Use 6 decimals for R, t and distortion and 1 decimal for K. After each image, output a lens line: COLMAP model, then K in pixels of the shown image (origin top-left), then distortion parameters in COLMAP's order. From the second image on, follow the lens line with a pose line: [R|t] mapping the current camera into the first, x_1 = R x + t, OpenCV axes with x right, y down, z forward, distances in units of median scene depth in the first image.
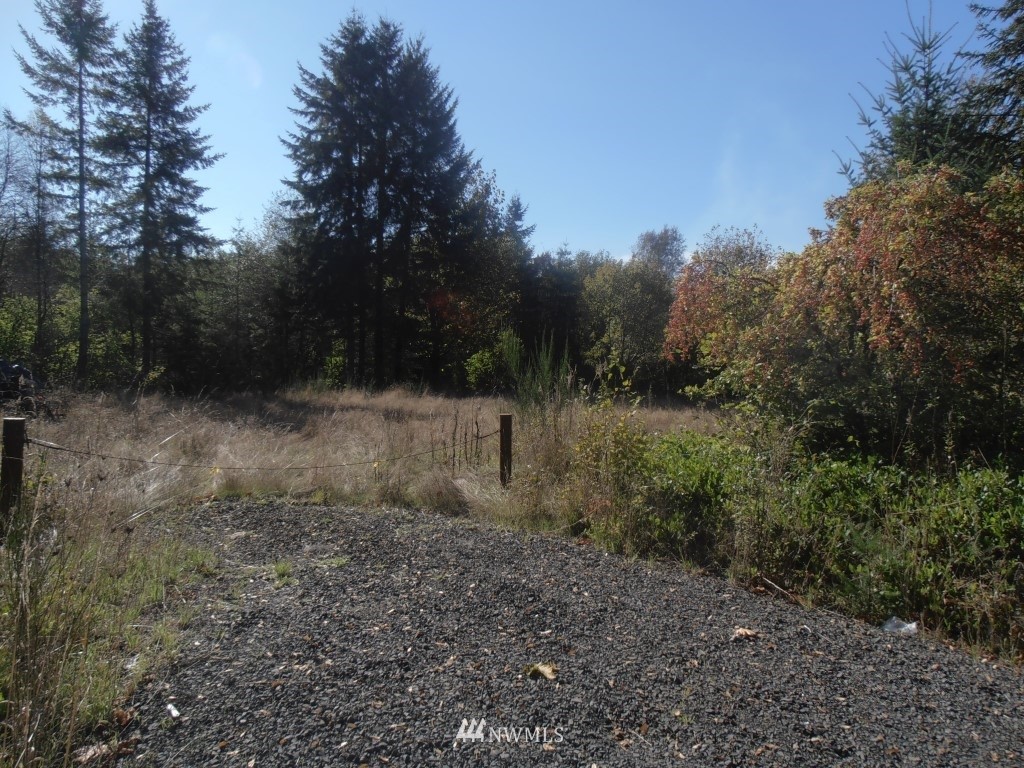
lens RADIAL K [[731.0, 0, 514.0], [0, 731.0, 382.7], [0, 0, 1]] dist [-0.004627, 0.008930]
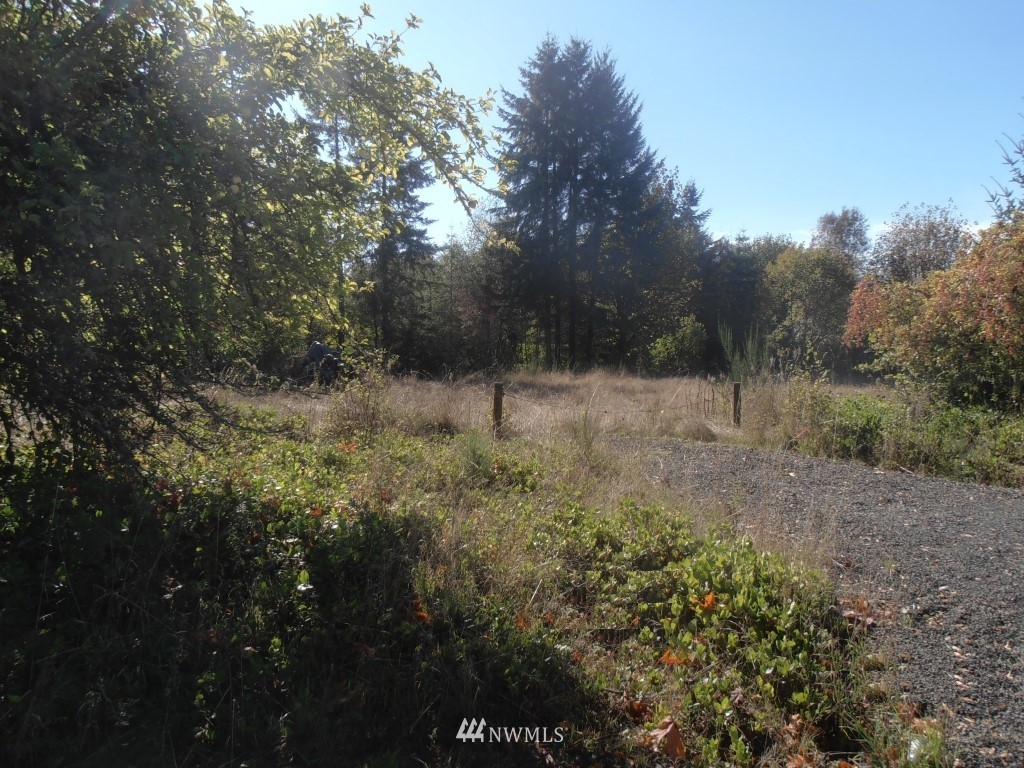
lens RADIAL K [[731.0, 0, 514.0], [0, 731.0, 382.7], [0, 0, 1]] dist [-0.004627, 0.008930]
pose [[0.974244, -0.006297, -0.225407, -0.021692], [0.011269, 0.999721, 0.020777, 0.000731], [0.225213, -0.022782, 0.974043, -0.114707]]
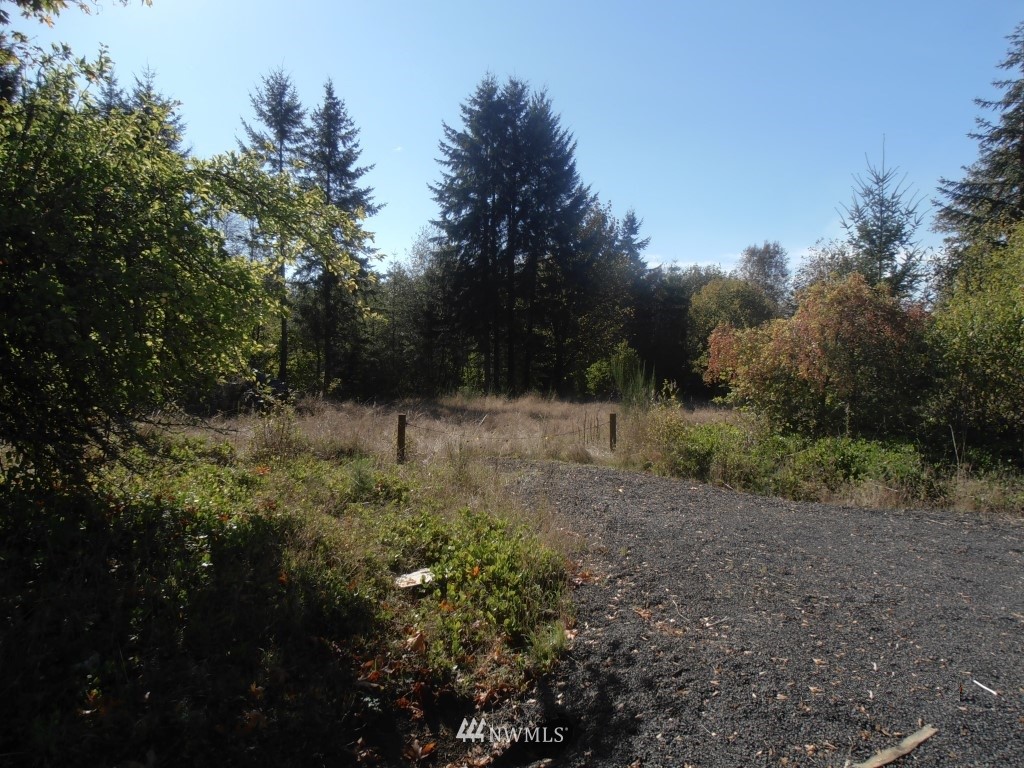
lens RADIAL K [[731.0, 0, 514.0], [0, 731.0, 382.7], [0, 0, 1]] dist [-0.004627, 0.008930]
pose [[0.986942, -0.009303, -0.160806, 0.007064], [0.008404, 0.999945, -0.006274, -0.004242], [0.160856, 0.004841, 0.986966, -0.152913]]
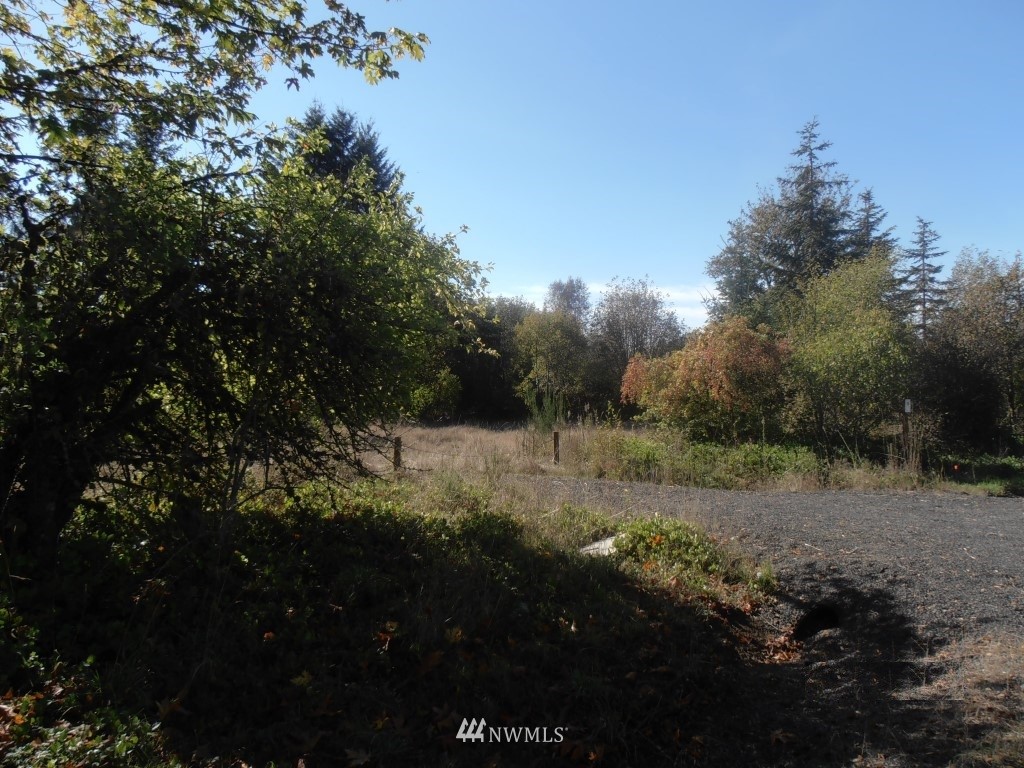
lens RADIAL K [[731.0, 0, 514.0], [0, 731.0, 382.7], [0, 0, 1]] dist [-0.004627, 0.008930]
pose [[0.990224, -0.020695, 0.137944, -0.074024], [0.025984, 0.998990, -0.036653, -0.004152], [-0.137046, 0.039879, 0.989762, -0.195426]]
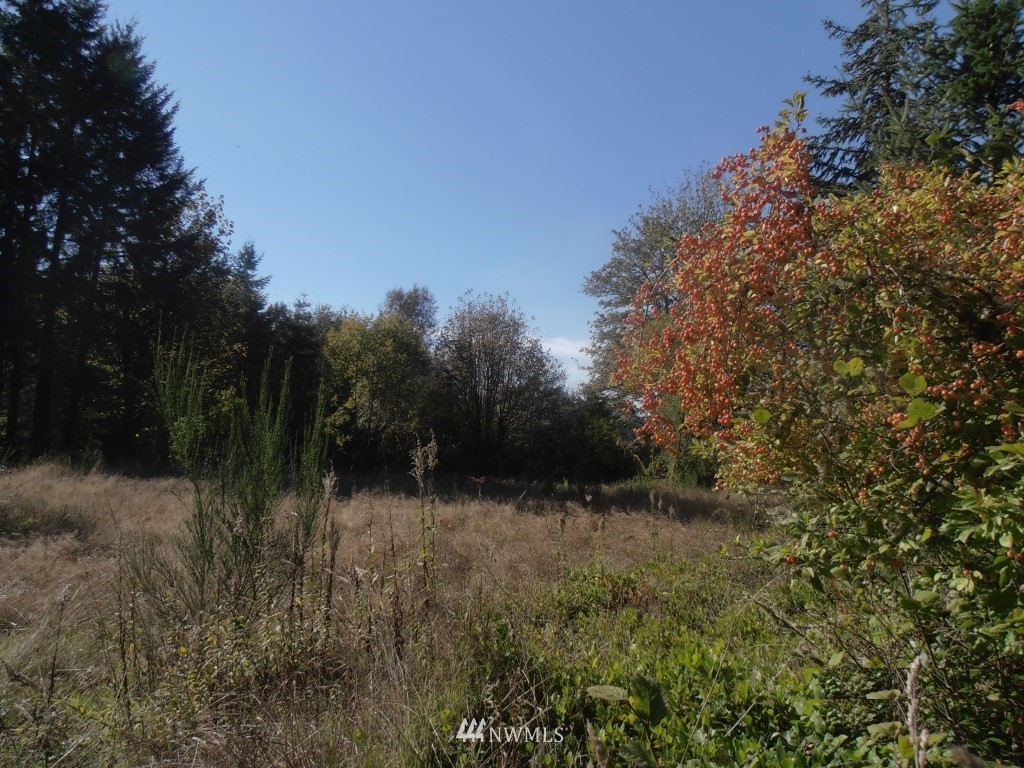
lens RADIAL K [[731.0, 0, 514.0], [0, 731.0, 382.7], [0, 0, 1]] dist [-0.004627, 0.008930]
pose [[0.936049, 0.050542, 0.348221, 0.006265], [-0.017666, 0.995133, -0.096949, -0.005177], [-0.351426, 0.084598, 0.932386, 0.139203]]
